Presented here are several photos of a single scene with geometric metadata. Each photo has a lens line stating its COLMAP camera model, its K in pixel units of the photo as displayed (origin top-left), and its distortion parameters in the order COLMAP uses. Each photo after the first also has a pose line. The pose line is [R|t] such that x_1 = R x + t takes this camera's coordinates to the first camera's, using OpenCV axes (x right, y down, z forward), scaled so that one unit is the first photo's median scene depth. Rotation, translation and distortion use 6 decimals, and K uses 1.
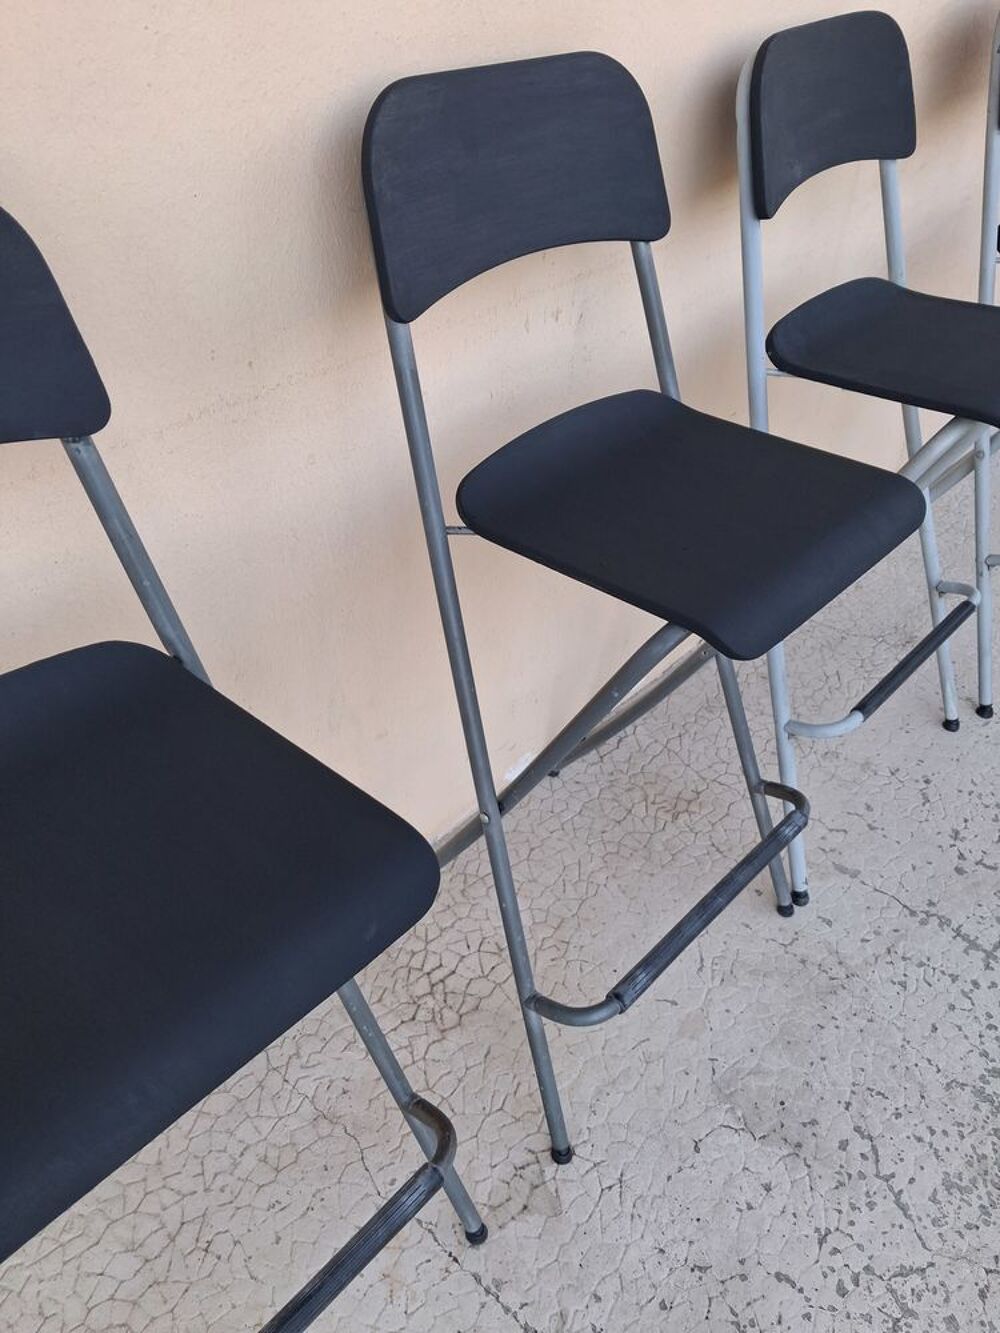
lens RADIAL K [[1051.5, 0, 487.9], [0, 1051.5, 667.5], [0, 0, 1]] dist [0.003346, -0.011720]
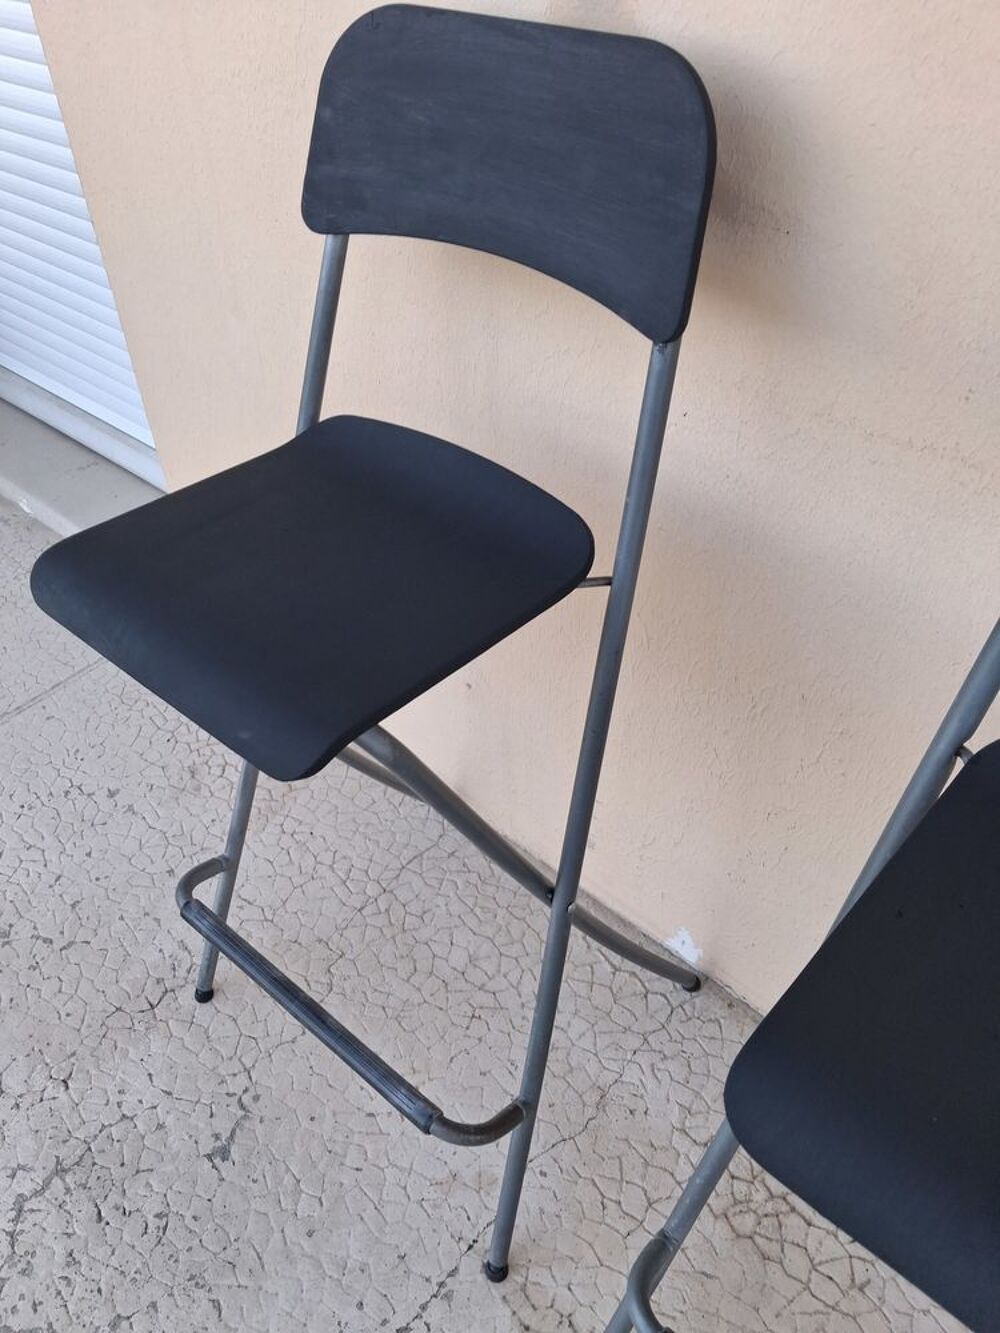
lens RADIAL K [[1051.5, 0, 479.9], [0, 1051.5, 673.6], [0, 0, 1]] dist [0.003346, -0.011720]
pose [[0.015299, 0.644270, -0.764645, 0.322957], [-0.599165, 0.618133, 0.508835, -0.235652], [0.800479, 0.450364, 0.395481, 0.324621]]
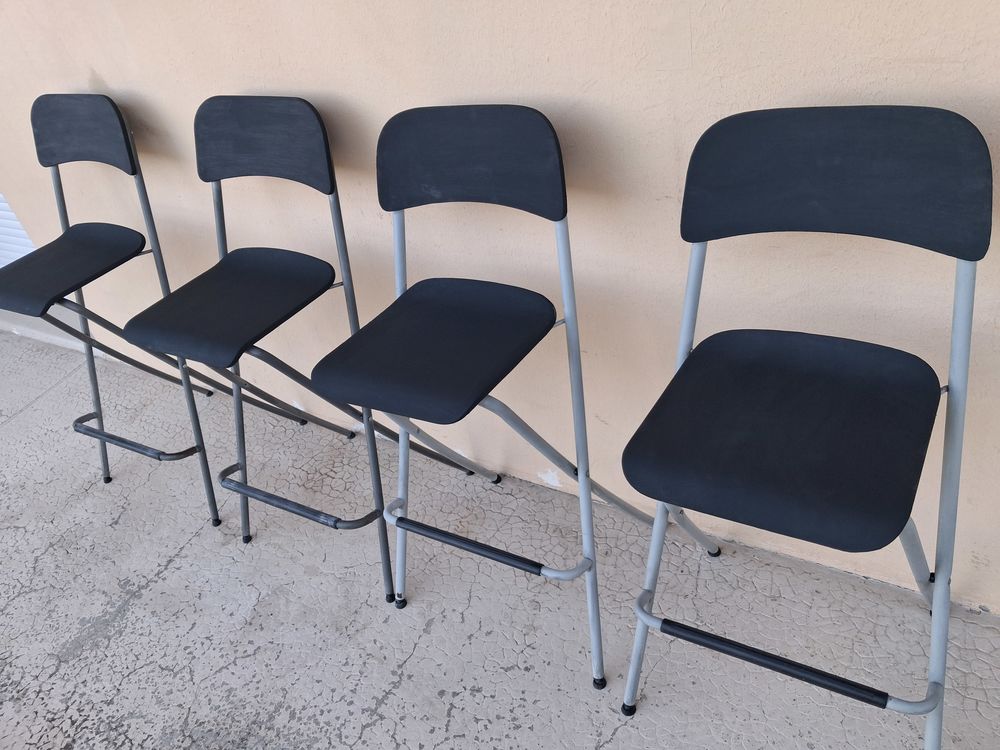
lens RADIAL K [[788.8, 0, 515.4], [0, 788.8, 398.3], [0, 0, 1]] dist [0.003346, -0.011720]
pose [[0.220426, 0.564283, -0.795611, 1.302210], [-0.450312, 0.782418, 0.430165, -0.729596], [0.865235, 0.263454, 0.426569, 0.643708]]
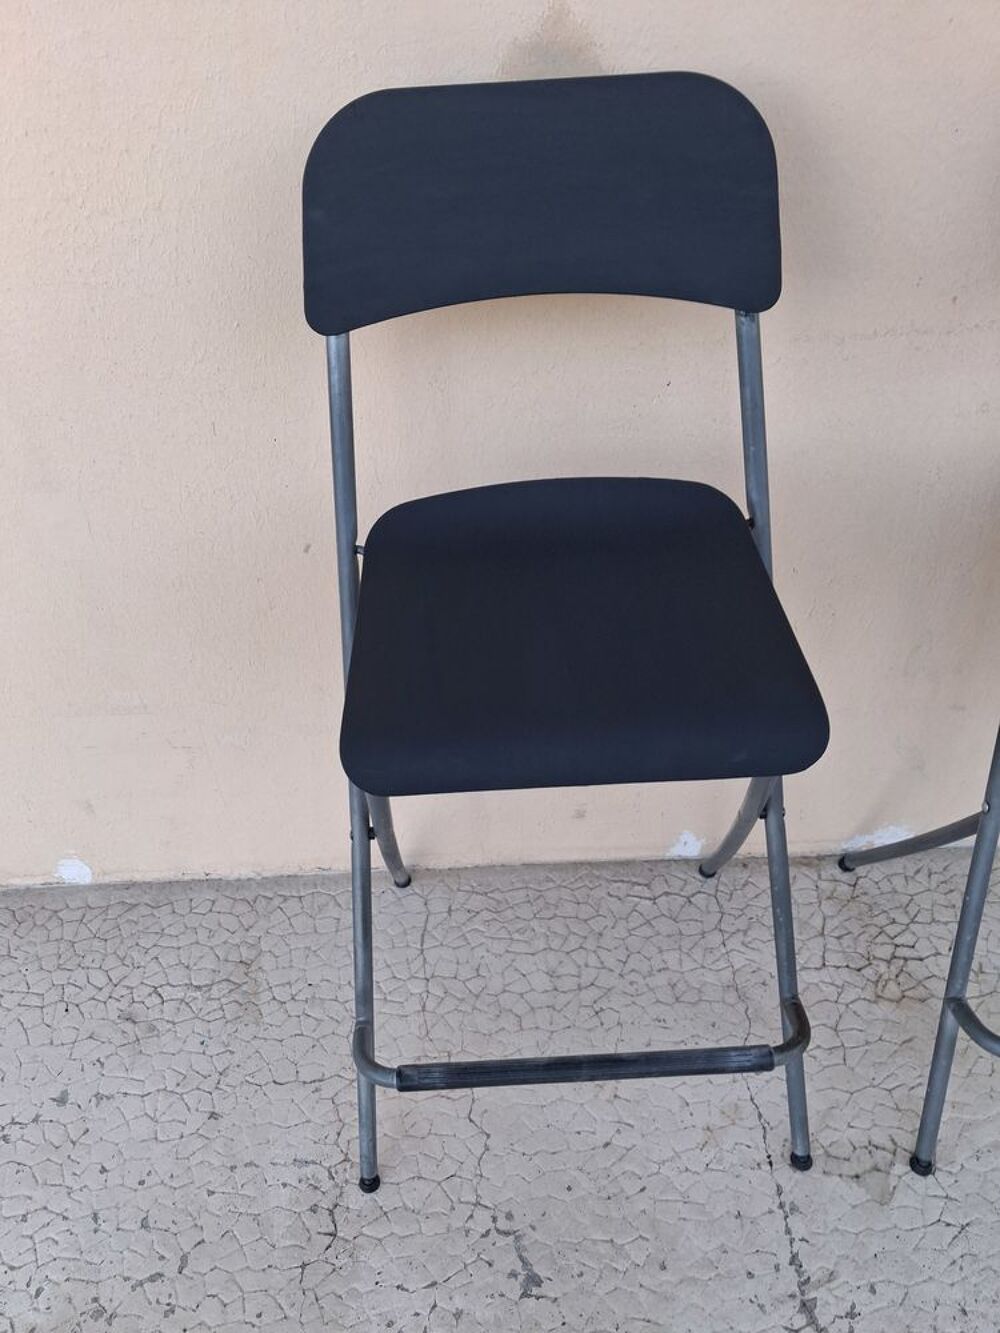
lens RADIAL K [[1051.5, 0, 478.7], [0, 1051.5, 669.5], [0, 0, 1]] dist [0.003346, -0.011720]
pose [[0.692746, 0.421374, -0.585275, 0.151996], [-0.391909, 0.901219, 0.184967, 0.027356], [0.605401, 0.101239, 0.789455, -0.059671]]
